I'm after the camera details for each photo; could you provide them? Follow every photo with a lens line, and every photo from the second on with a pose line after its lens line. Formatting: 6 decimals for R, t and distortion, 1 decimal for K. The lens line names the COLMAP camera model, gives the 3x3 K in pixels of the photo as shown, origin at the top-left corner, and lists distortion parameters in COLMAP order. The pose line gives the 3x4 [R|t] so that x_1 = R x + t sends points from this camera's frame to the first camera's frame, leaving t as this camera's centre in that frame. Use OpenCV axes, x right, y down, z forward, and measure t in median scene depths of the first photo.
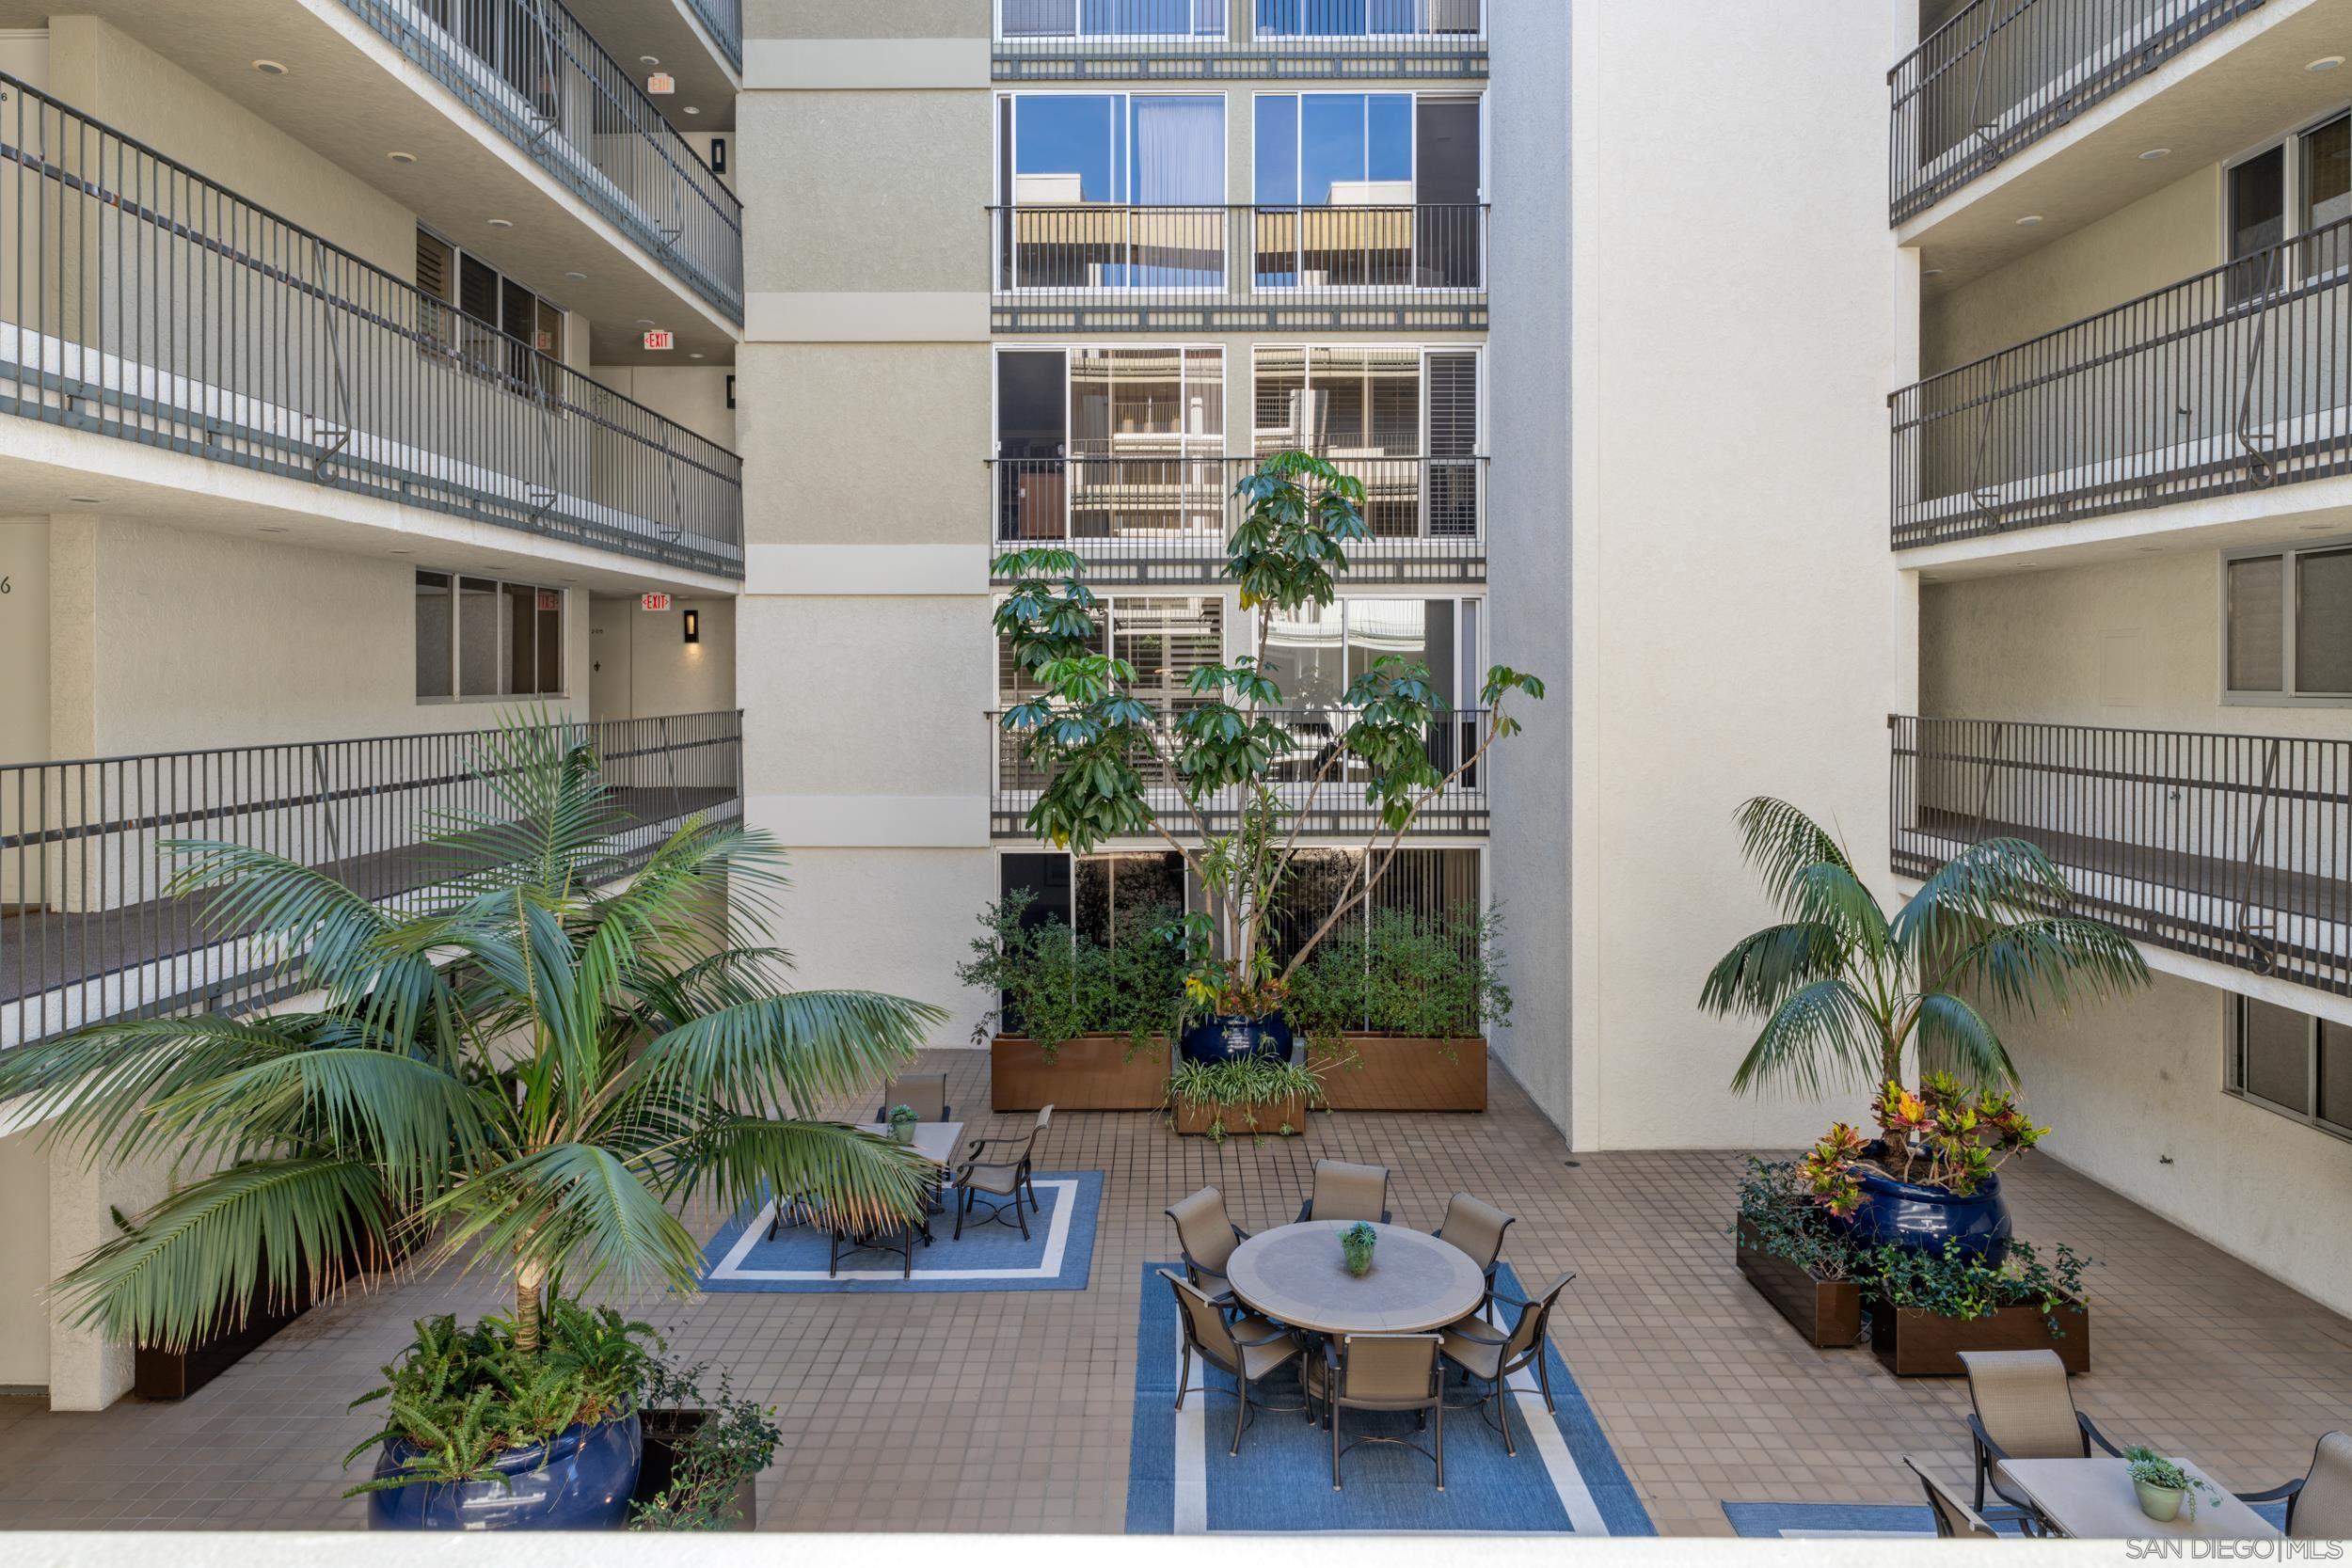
lens RADIAL K [[1333.5, 0, 1217.7], [0, 1333.5, 716.6], [0, 0, 1]] dist [0.001264, -0.000046]
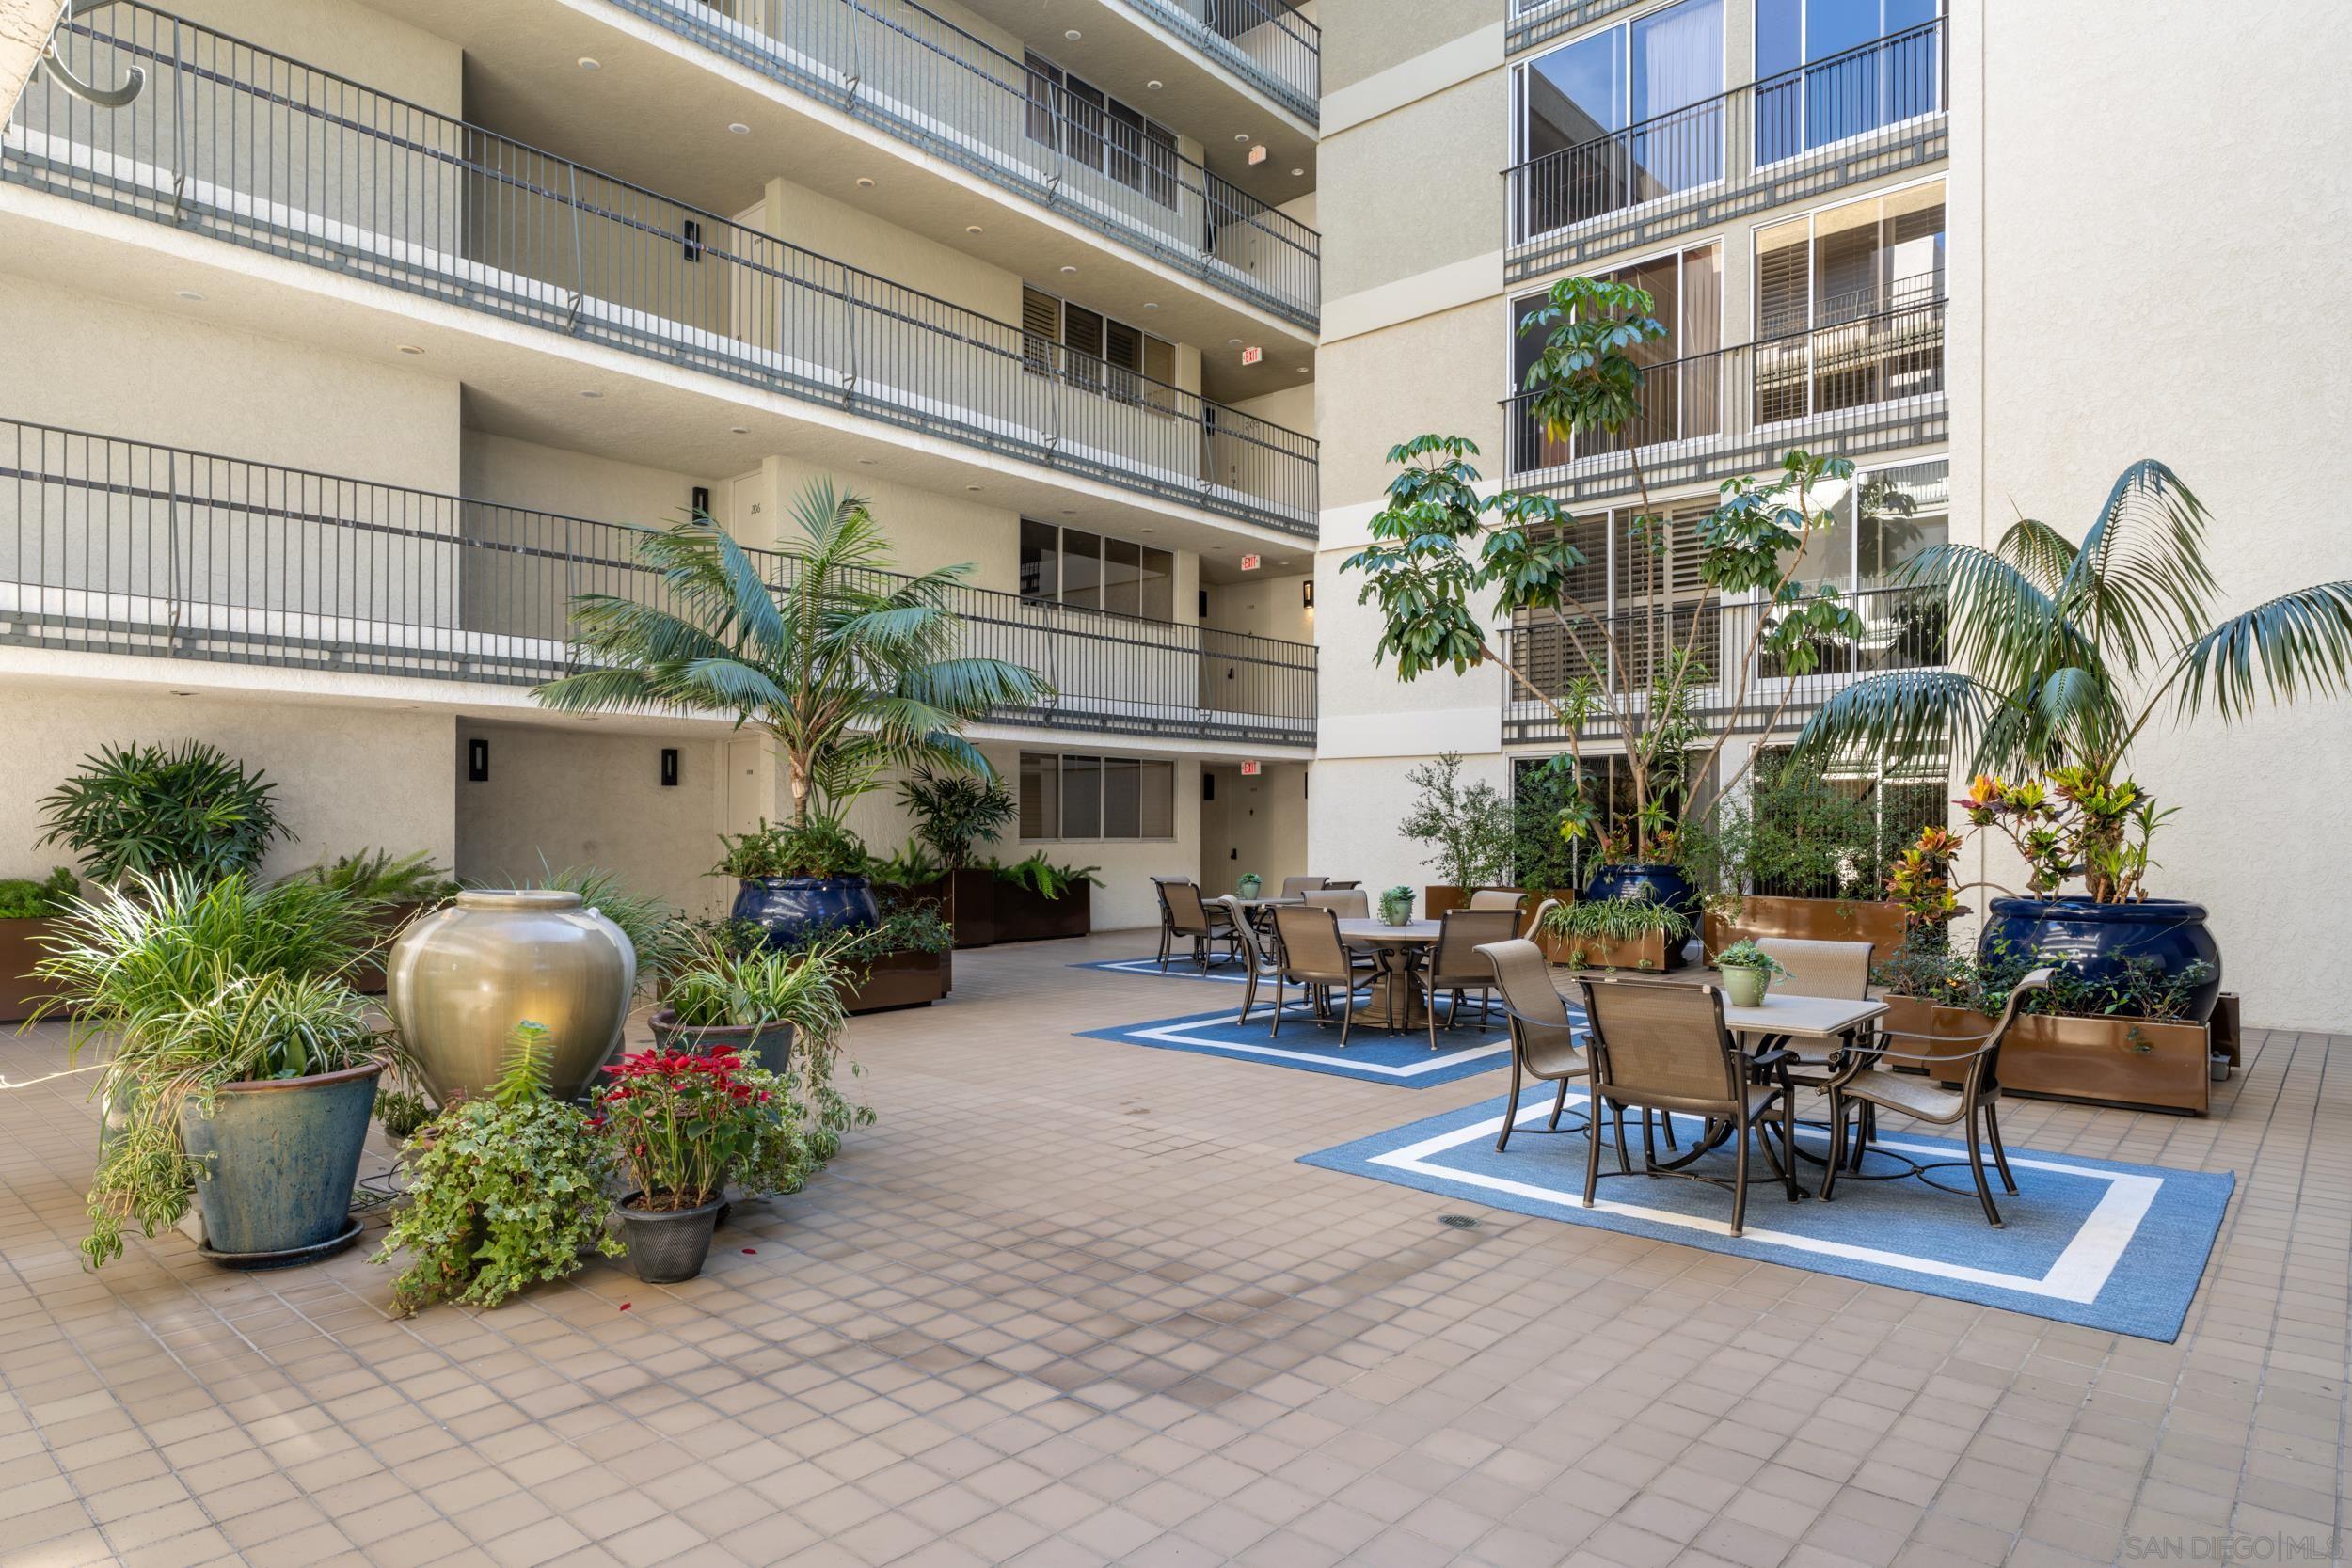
lens RADIAL K [[1333.5, 0, 1189.5], [0, 1333.5, 820.8], [0, 0, 1]] dist [0.001264, -0.000046]
pose [[0.758563, 0.001868, -0.651597, 0.350340], [-0.007273, 0.999958, -0.005601, 0.161721], [0.651559, 0.008988, 0.758545, 0.000210]]
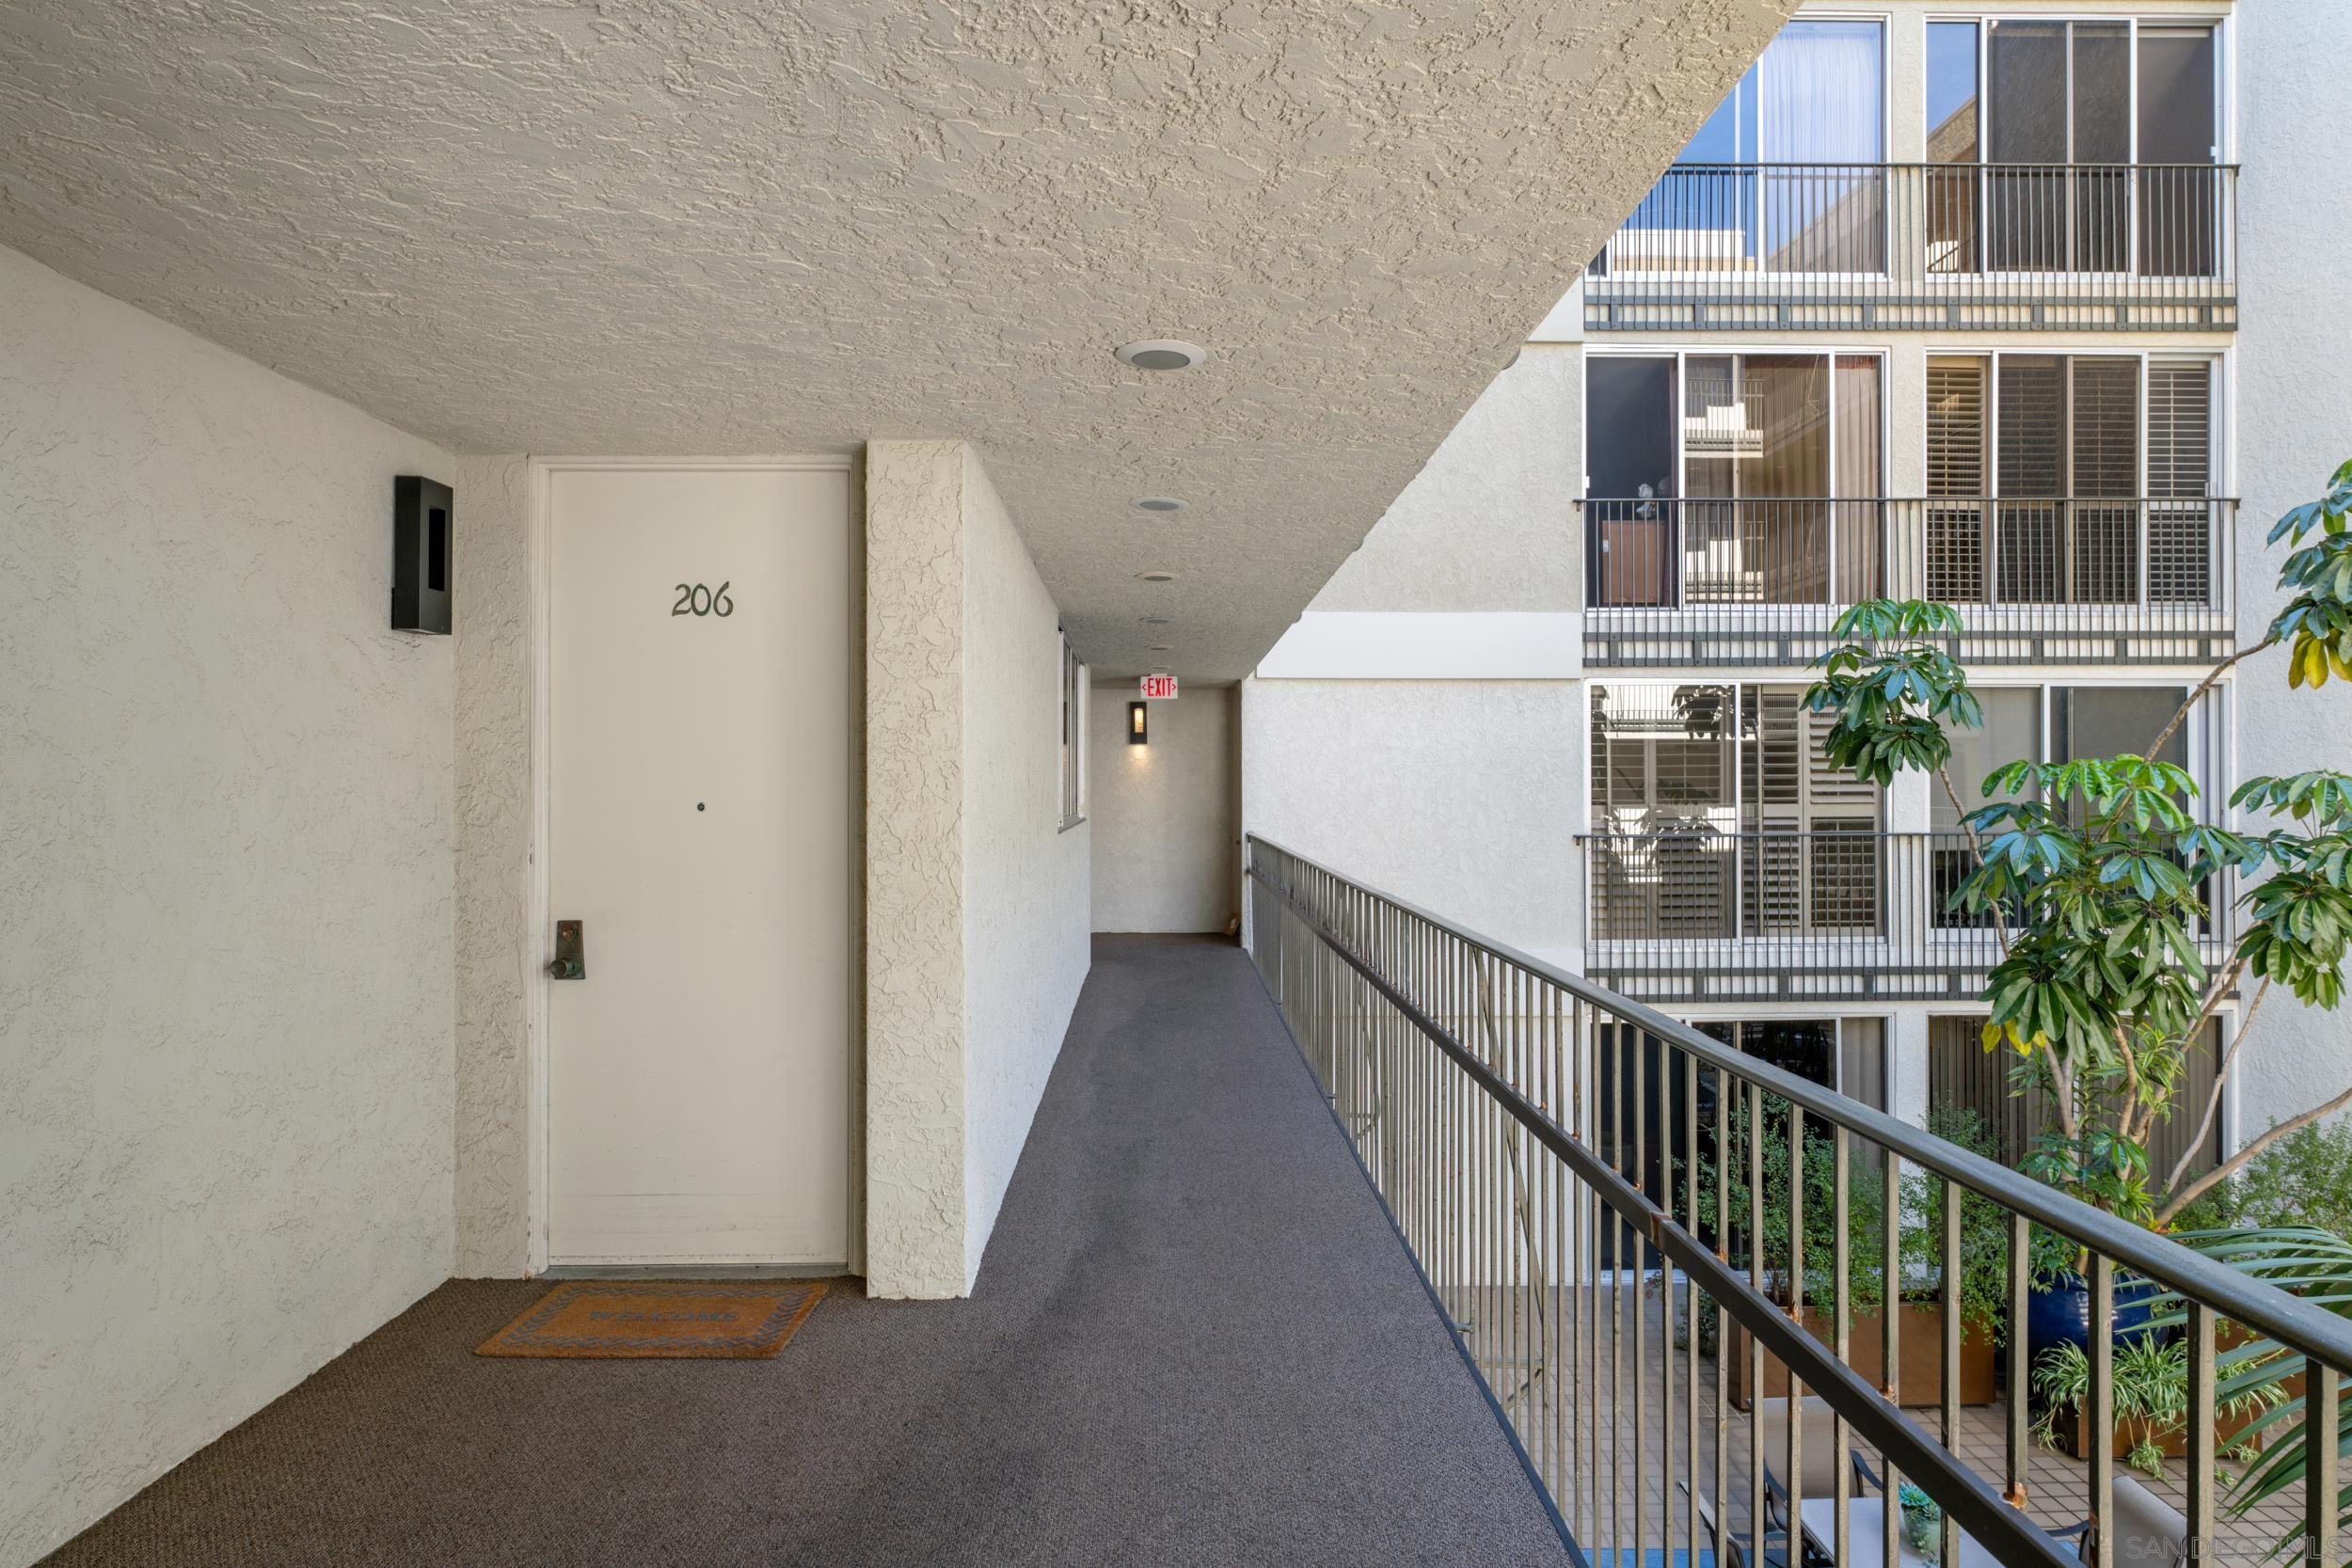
lens RADIAL K [[1333.5, 0, 1175.7], [0, 1333.5, 793.5], [0, 0, 1]] dist [0.001264, -0.000046]
pose [[0.999573, -0.002843, 0.029090, -0.421631], [0.003035, 0.999974, -0.006560, -0.023266], [-0.029070, 0.006645, 0.999555, 0.258212]]
